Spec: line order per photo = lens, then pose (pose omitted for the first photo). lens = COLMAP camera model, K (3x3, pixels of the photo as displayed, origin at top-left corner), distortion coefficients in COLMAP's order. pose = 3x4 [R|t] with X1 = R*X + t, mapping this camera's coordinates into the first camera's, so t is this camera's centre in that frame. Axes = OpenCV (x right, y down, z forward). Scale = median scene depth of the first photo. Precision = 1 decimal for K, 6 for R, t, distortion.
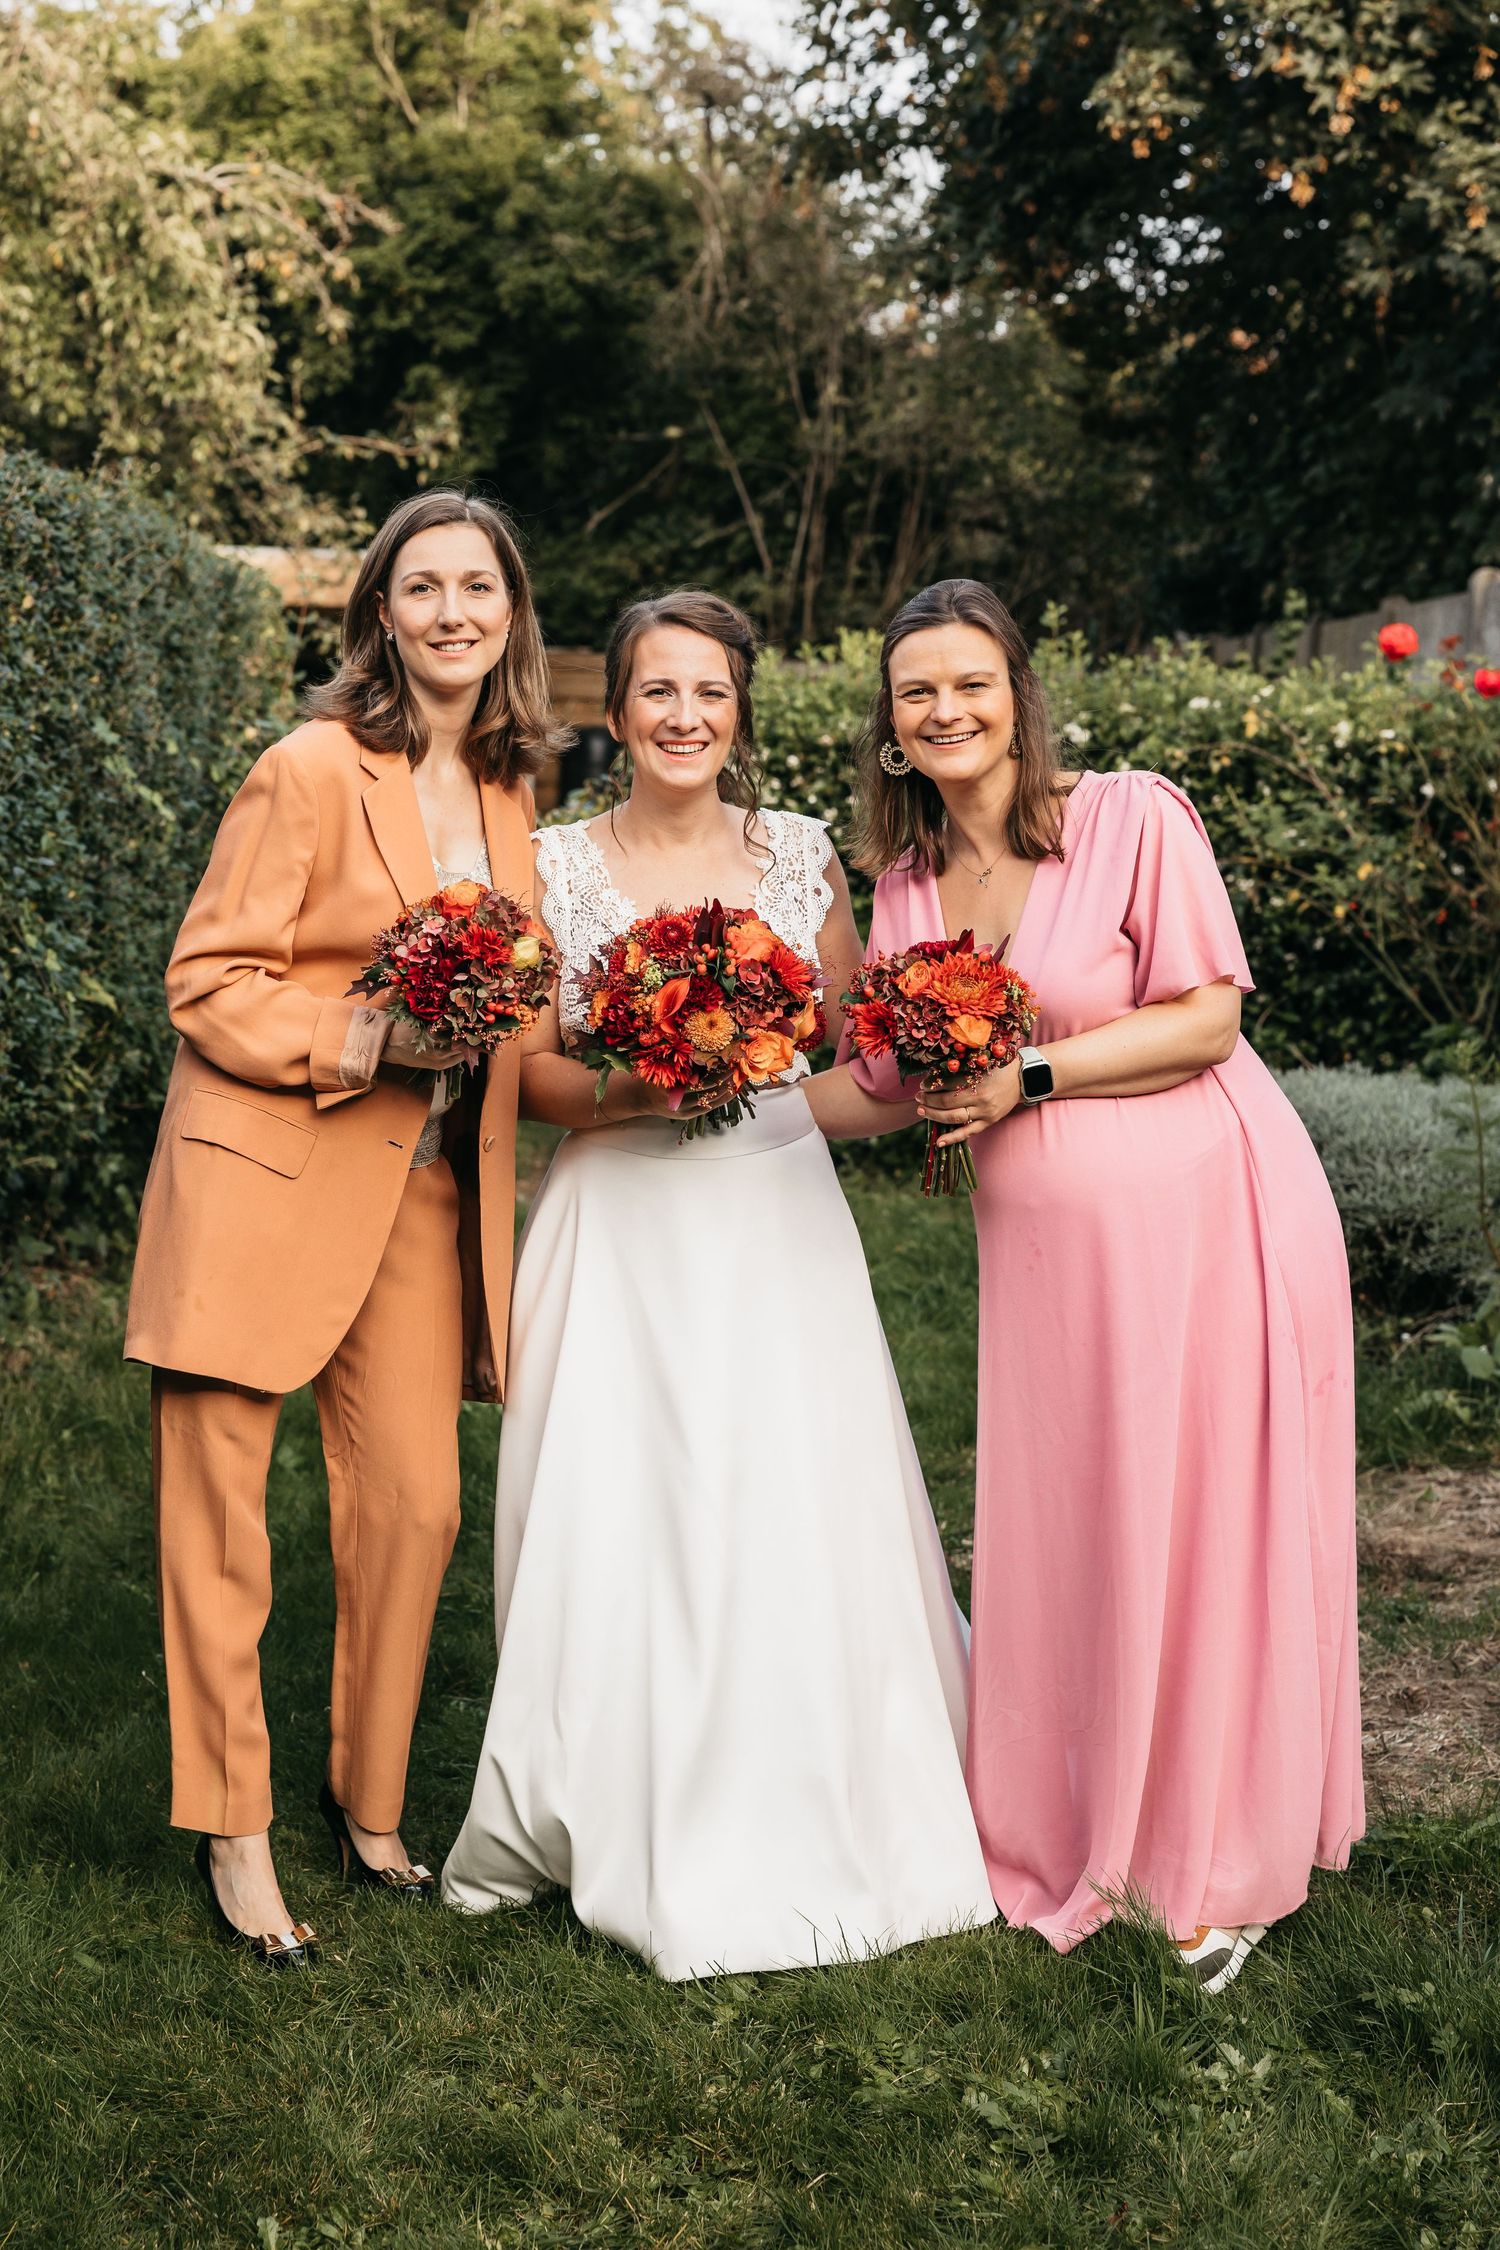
lens RADIAL K [[3554.8, 0, 778.2], [0, 3554.8, 1174.0], [0, 0, 1]] dist [0.031406, 0.000000]
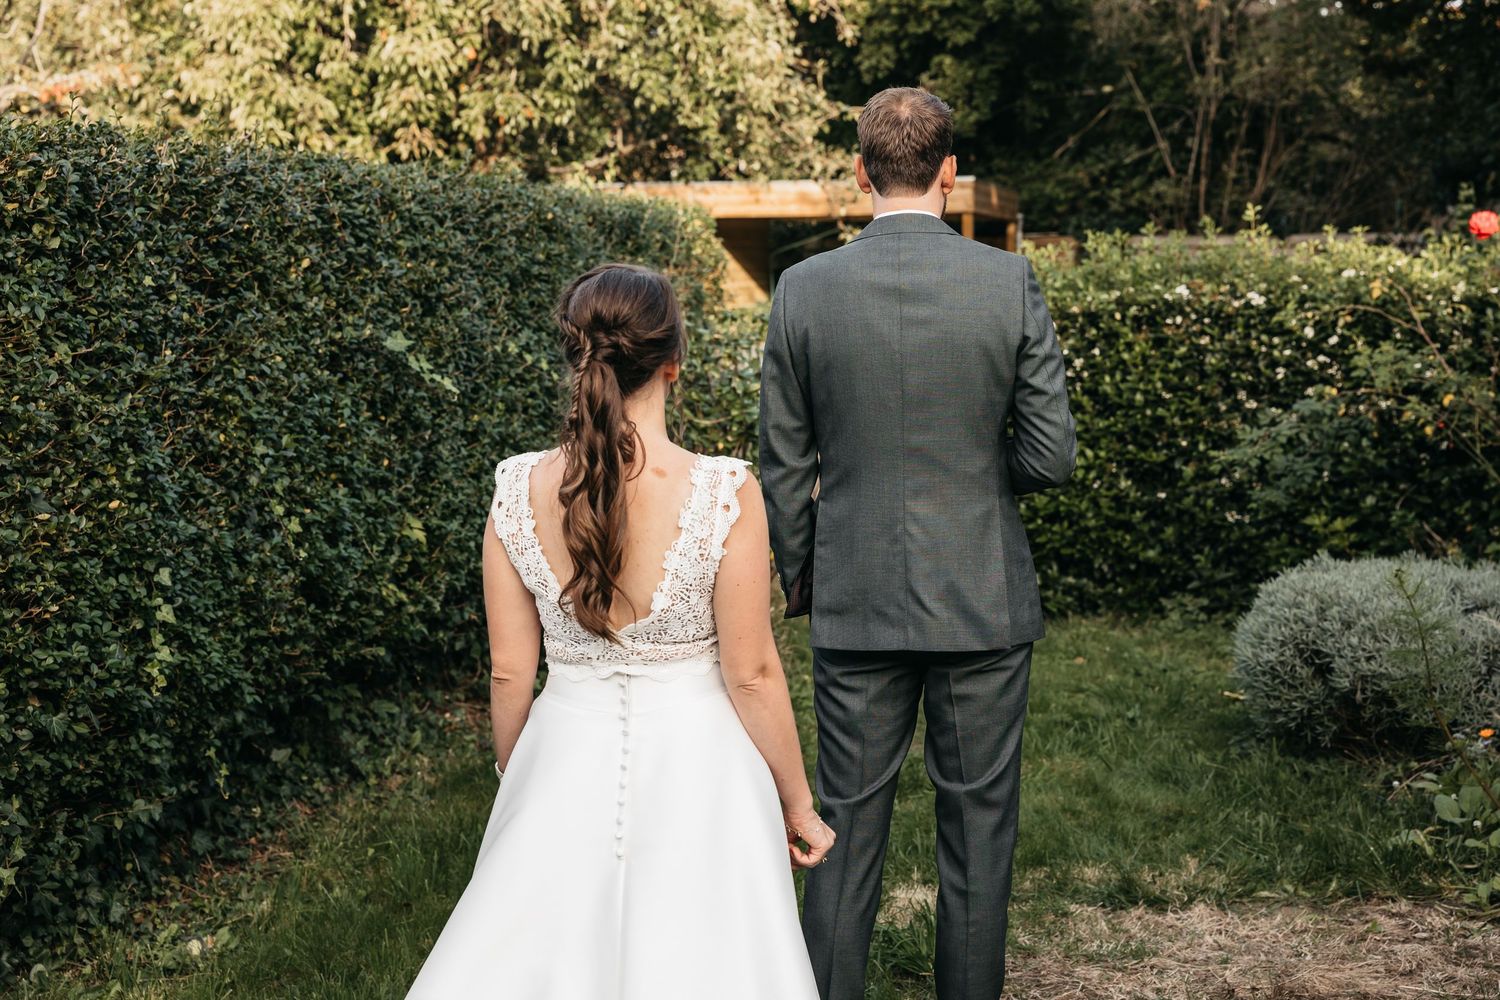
lens RADIAL K [[2245.7, 0, 747.8], [0, 2245.7, 439.0], [0, 0, 1]] dist [0.008813, 0.000000]
pose [[0.973400, -0.021375, -0.228112, 0.089056], [0.009587, 0.998567, -0.052658, -0.024432], [0.228911, 0.049071, 0.972210, 0.101328]]
